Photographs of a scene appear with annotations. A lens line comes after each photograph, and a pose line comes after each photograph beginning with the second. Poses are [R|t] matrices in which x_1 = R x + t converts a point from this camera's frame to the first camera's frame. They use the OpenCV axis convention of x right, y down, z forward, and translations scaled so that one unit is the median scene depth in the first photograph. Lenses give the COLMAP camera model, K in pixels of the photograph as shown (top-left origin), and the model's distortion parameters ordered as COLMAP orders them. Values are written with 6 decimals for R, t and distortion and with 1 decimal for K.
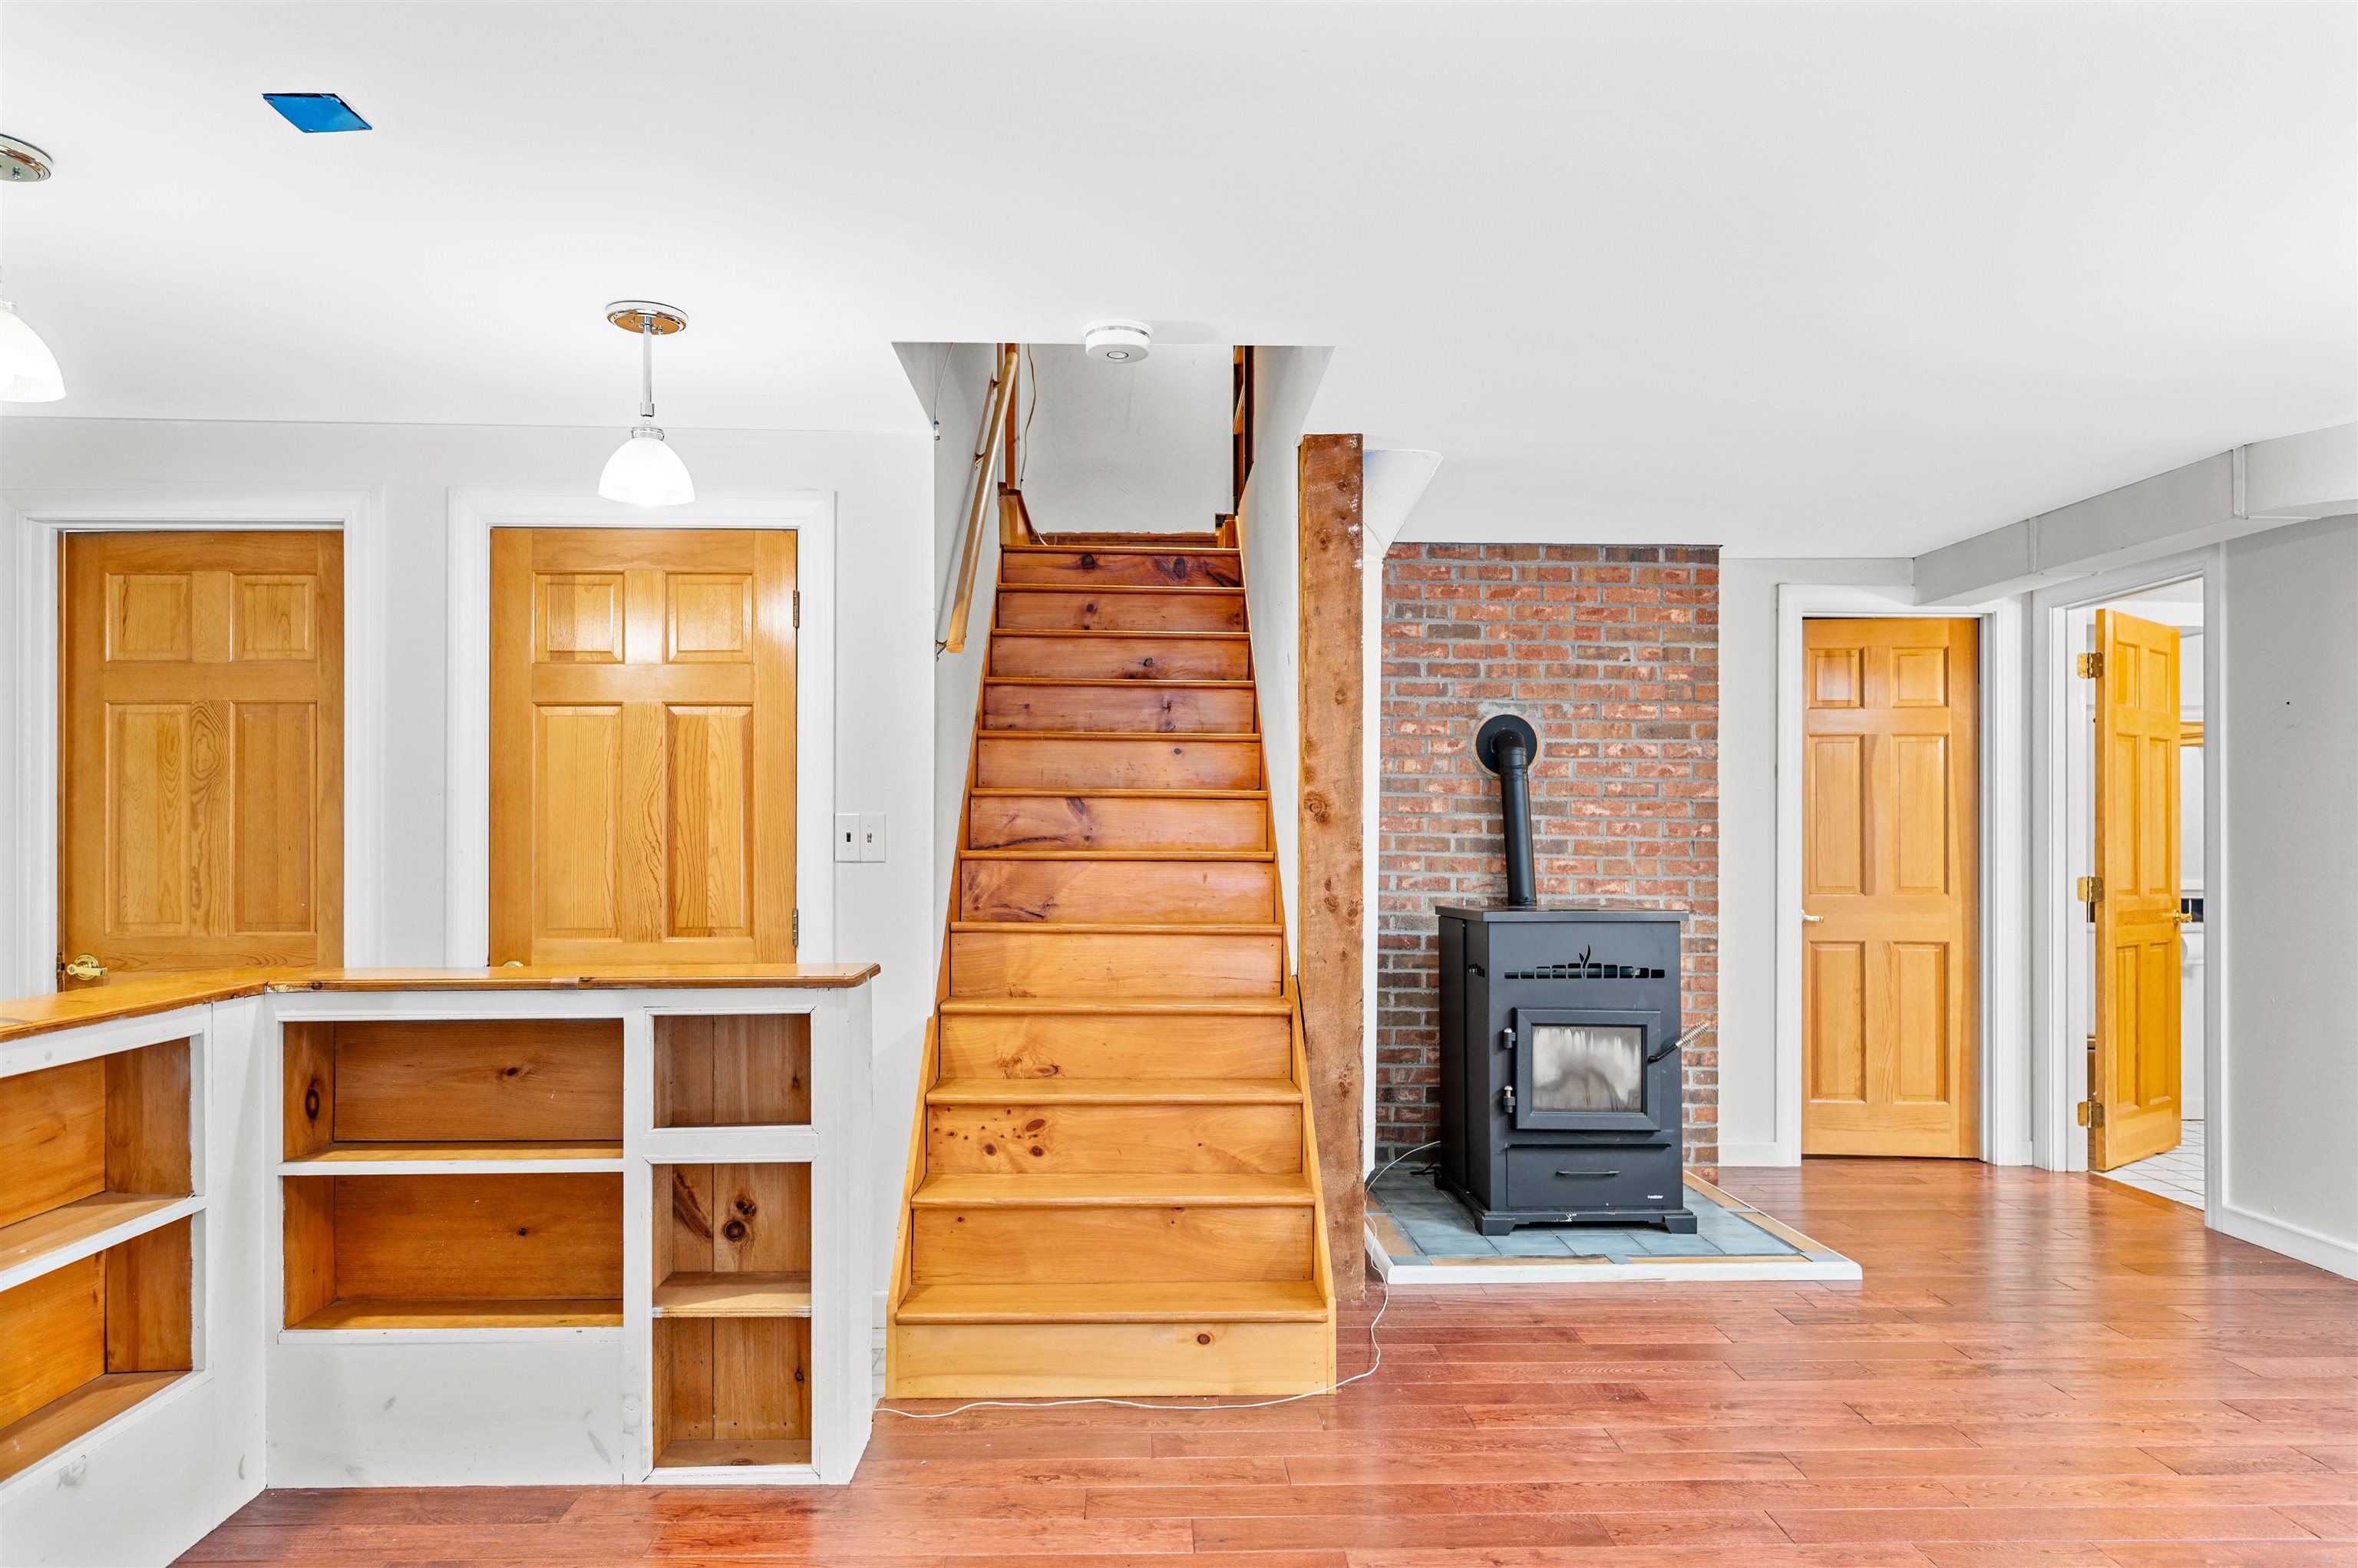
lens RADIAL K [[1521.1, 0, 1167.5], [0, 1521.1, 830.4], [0, 0, 1]] dist [0.003163, 0.001773]
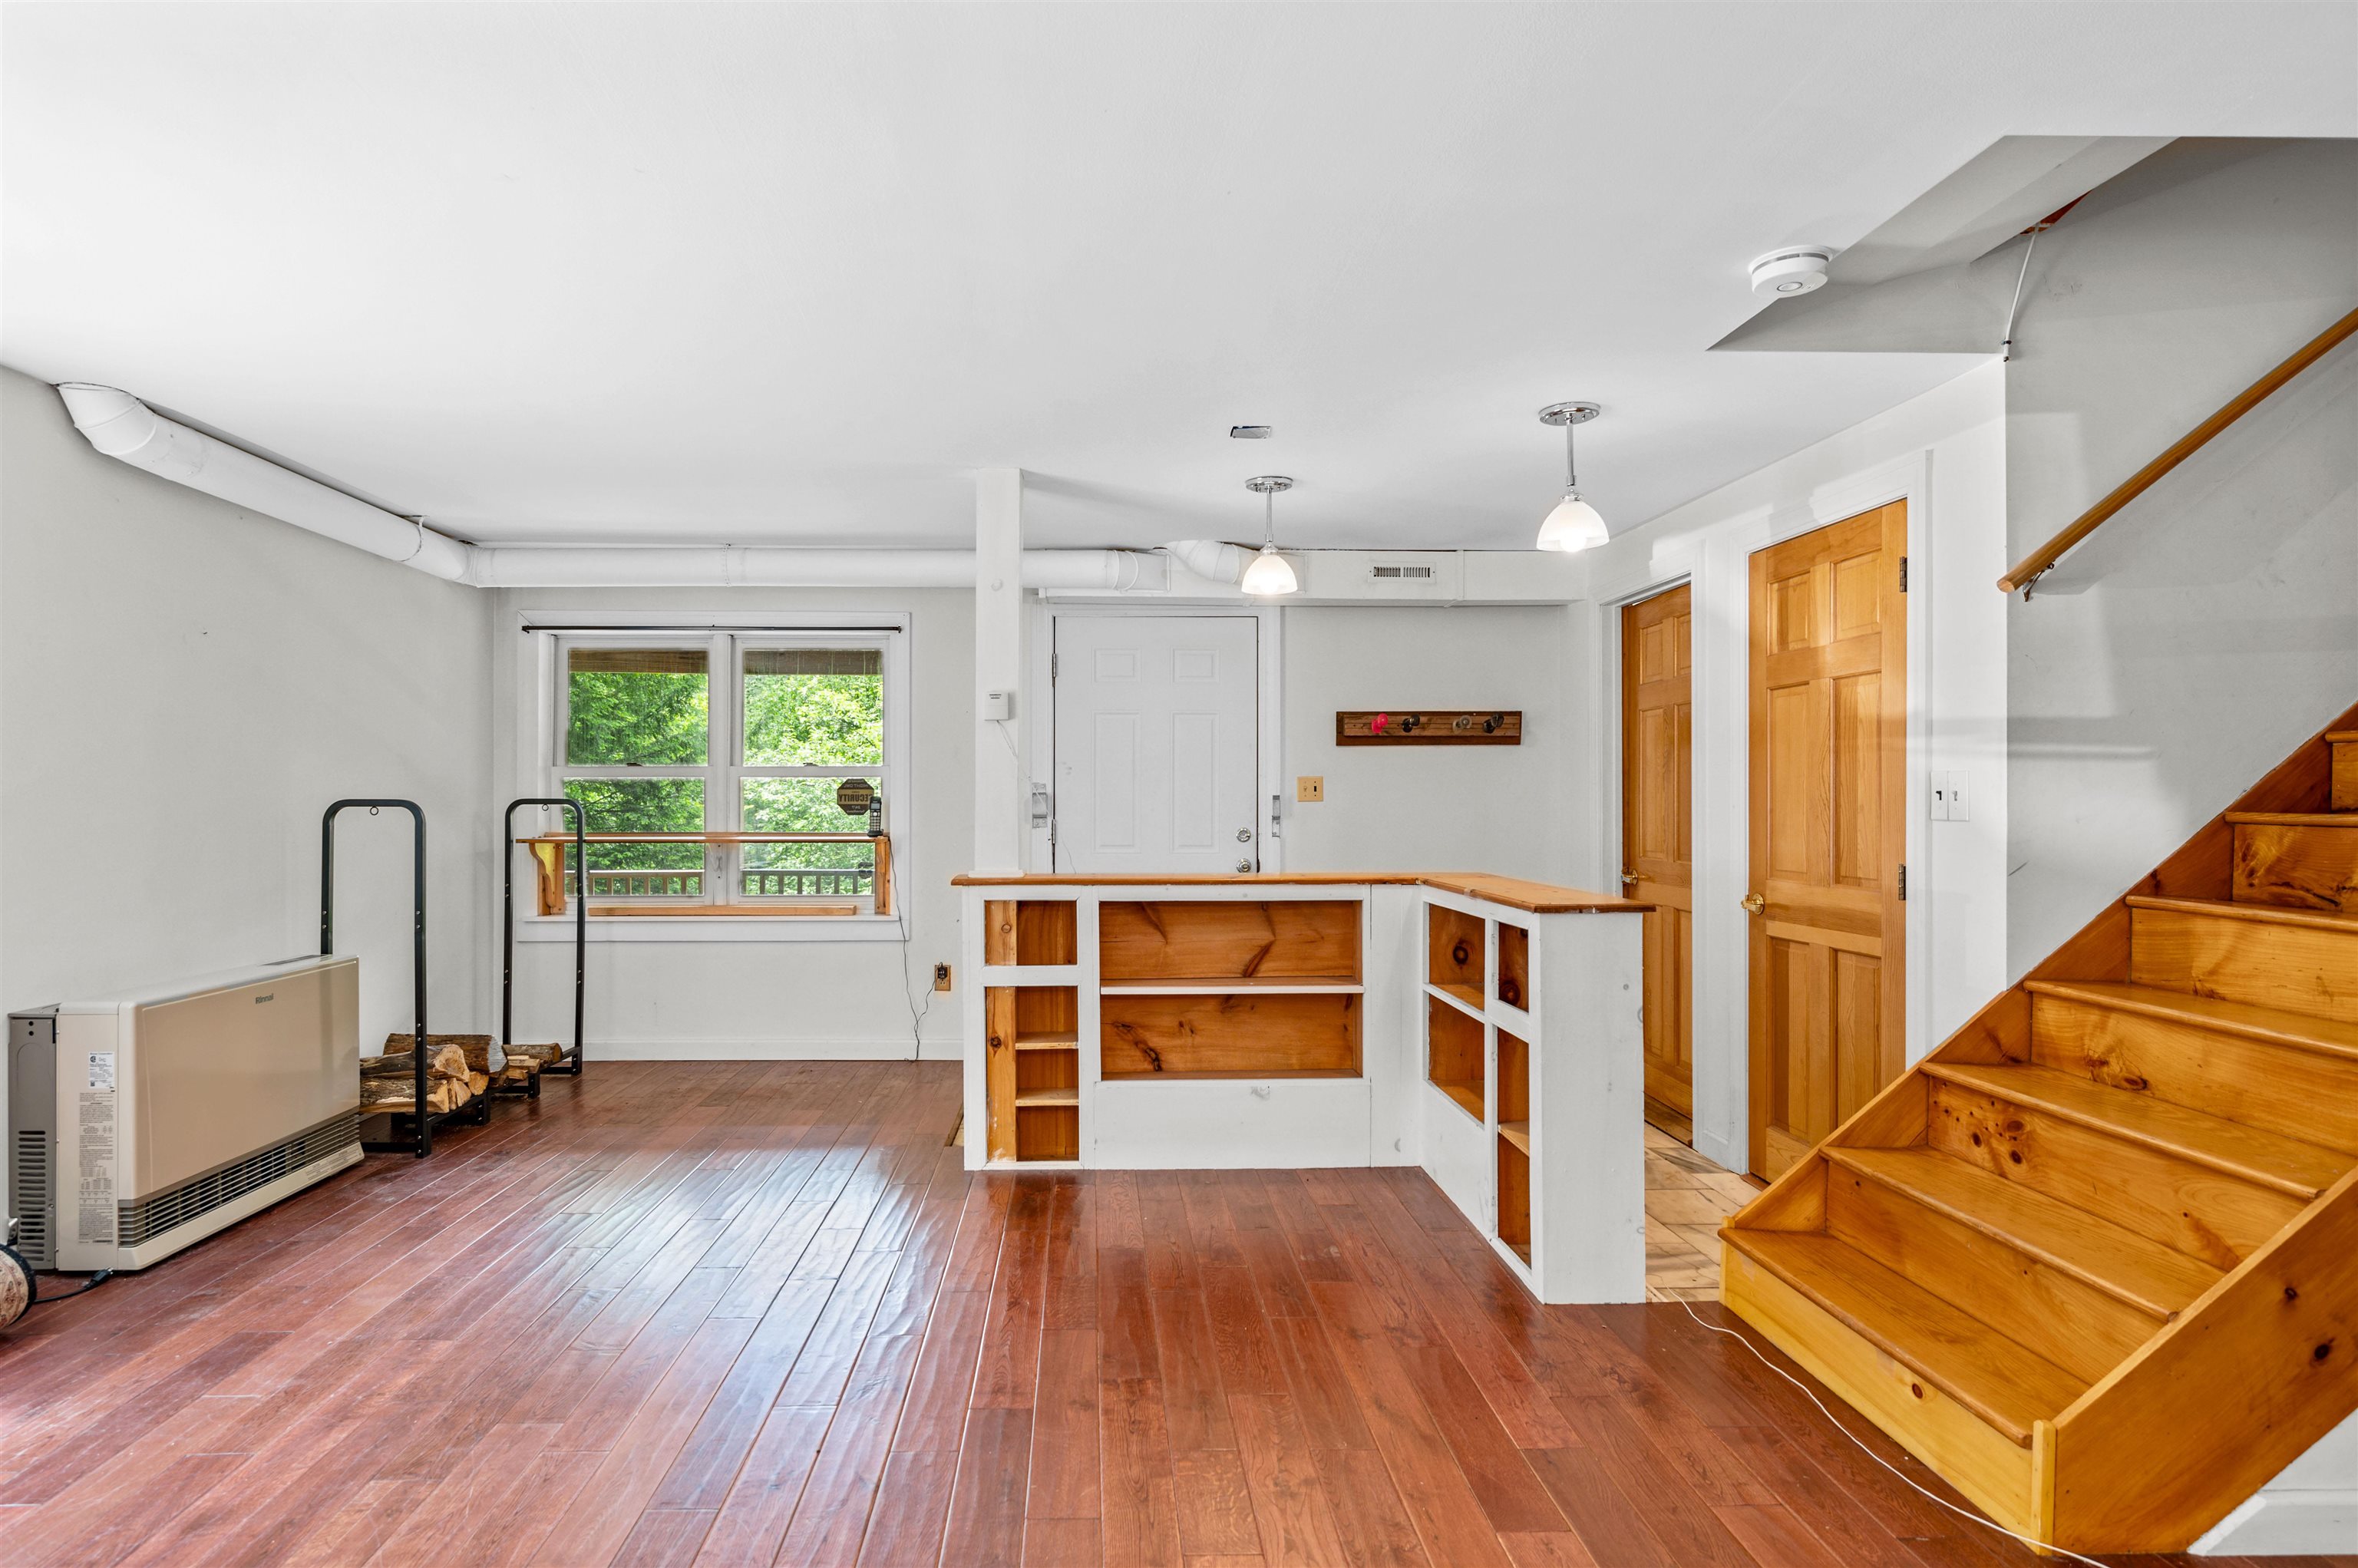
lens RADIAL K [[1229.8, 0, 1118.0], [0, 1229.8, 787.3], [0, 0, 1]] dist [0.006439, -0.000053]
pose [[-0.004065, -0.007883, -0.999961, 0.553436], [0.005023, 0.999956, -0.007903, 0.002540], [0.999979, -0.005055, -0.004025, 0.436584]]
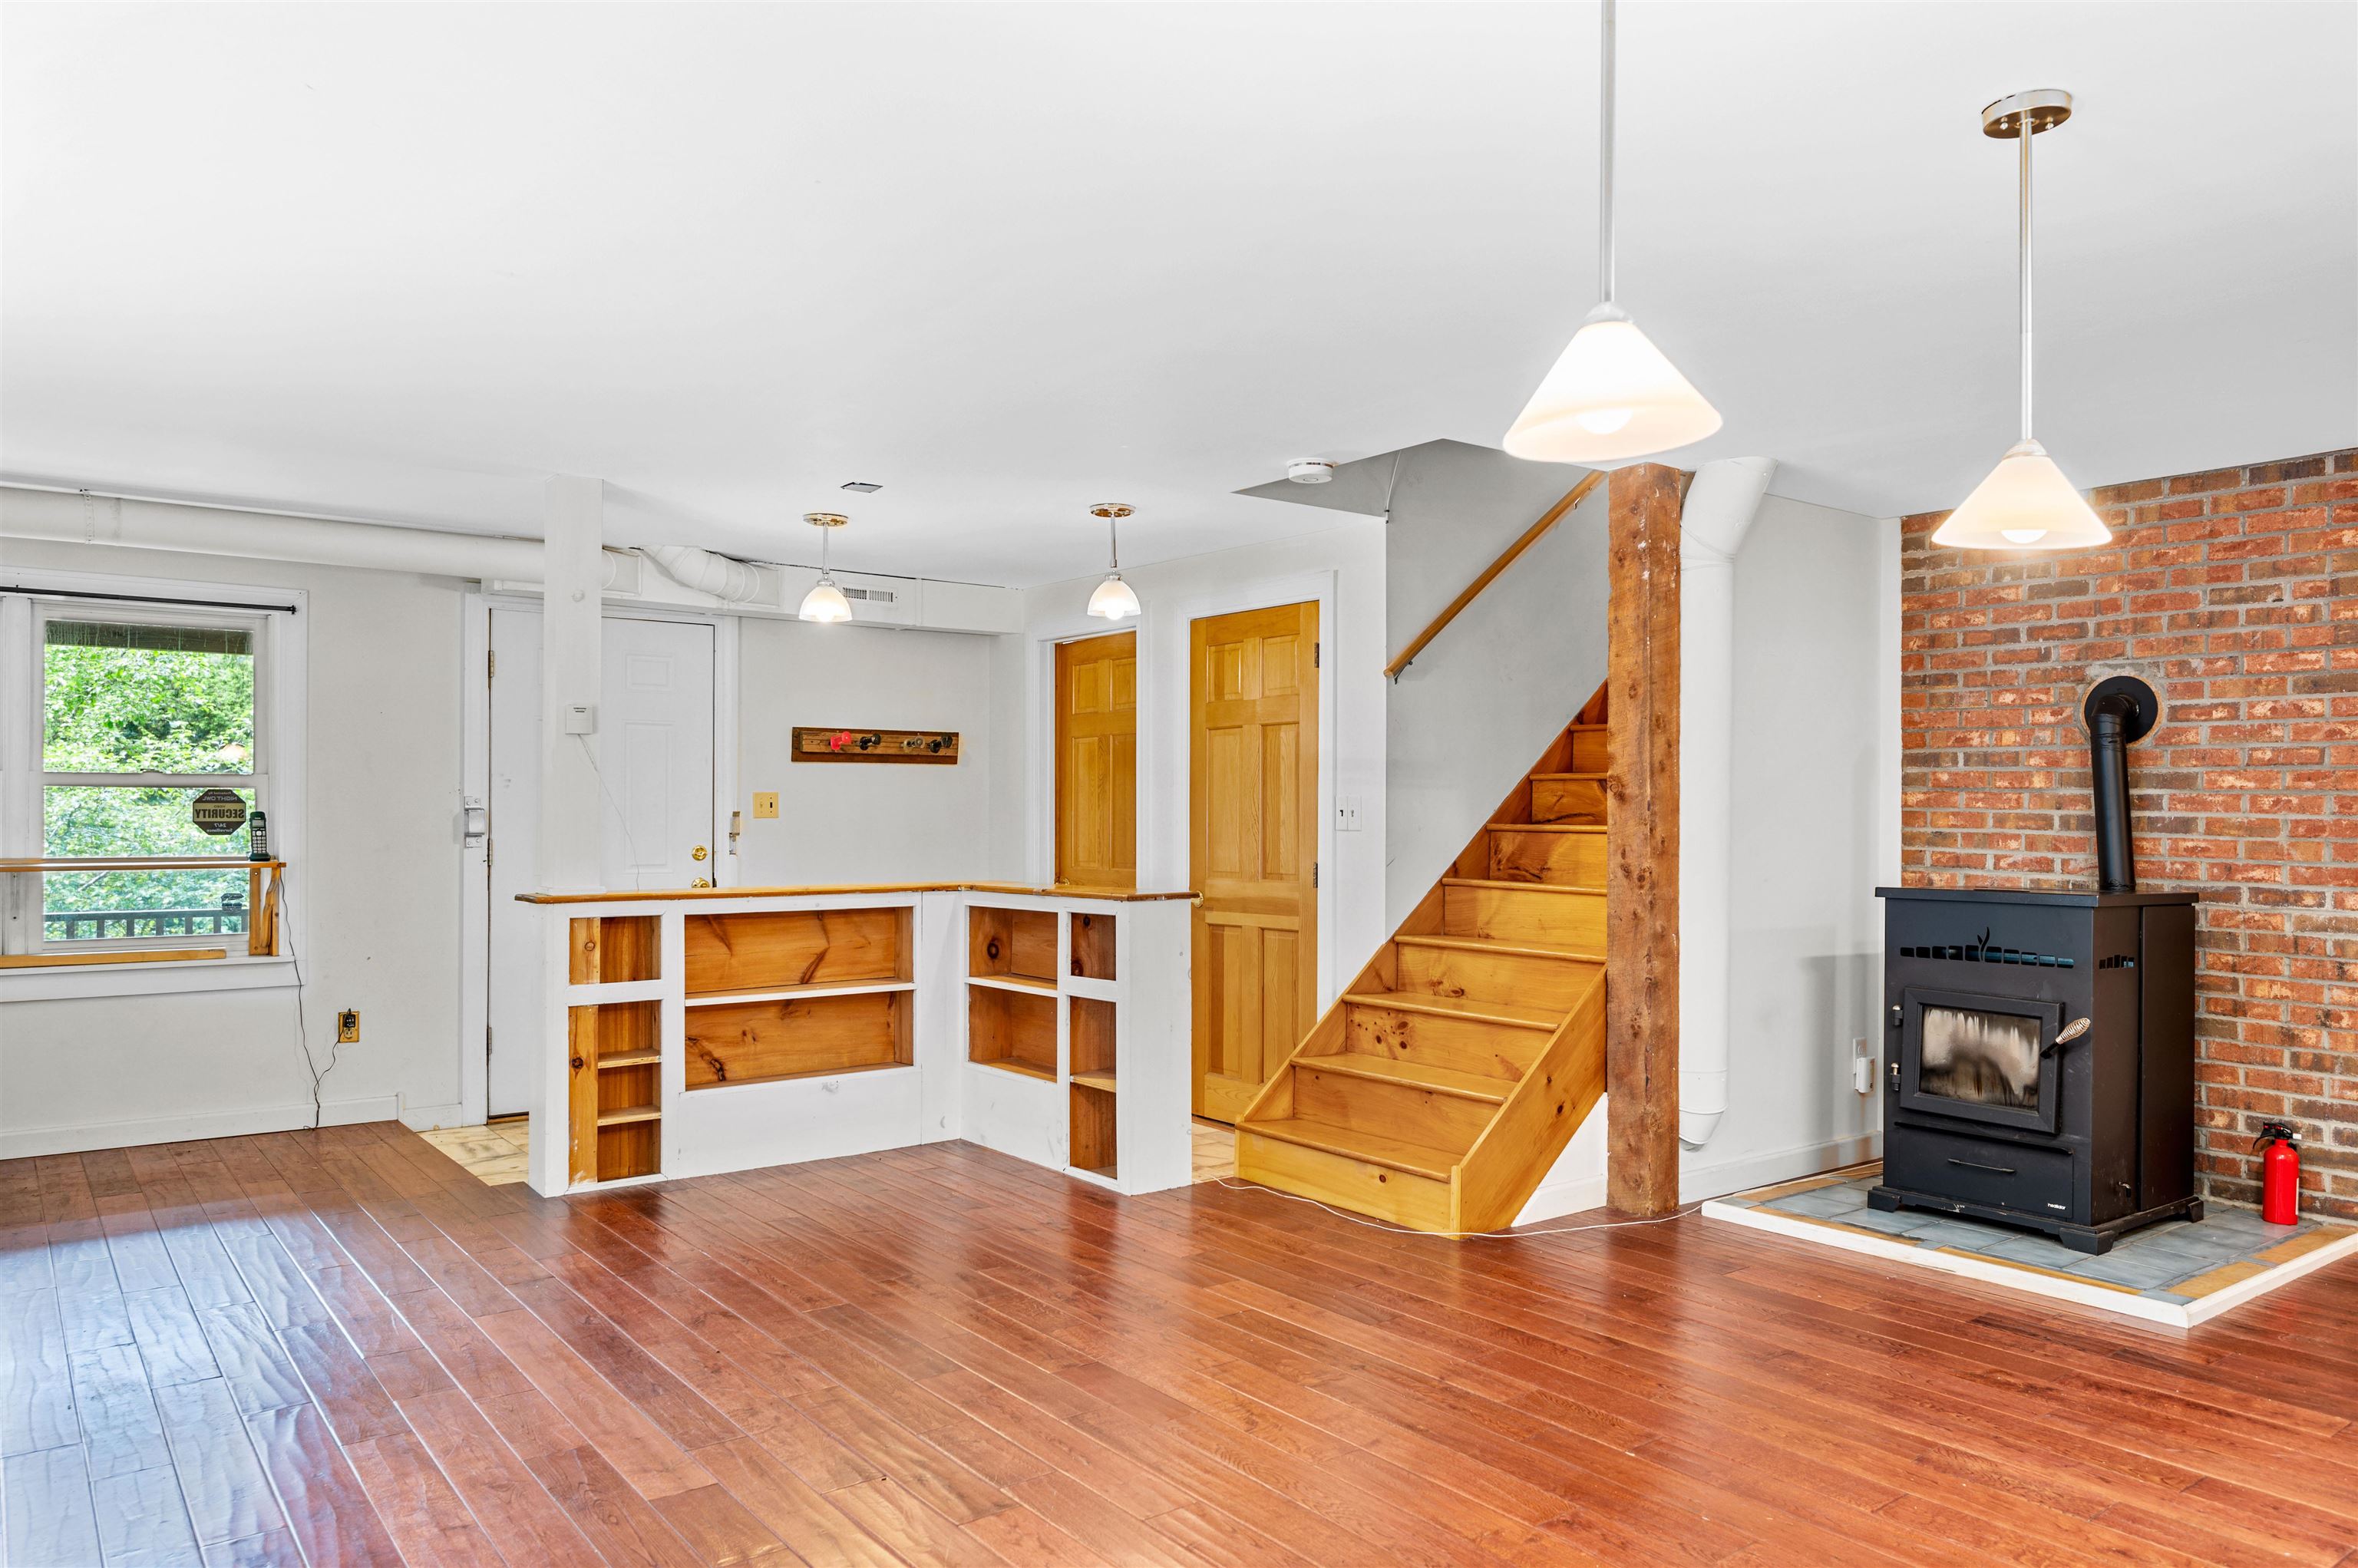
lens RADIAL K [[1578.3, 0, 1176.9], [0, 1578.3, 800.7], [0, 0, 1]] dist [0.017603, -0.001469]
pose [[0.584732, -0.006193, -0.811203, 0.834218], [0.002208, 0.999979, -0.006043, 0.001295], [0.811224, 0.001742, 0.584733, 0.011962]]
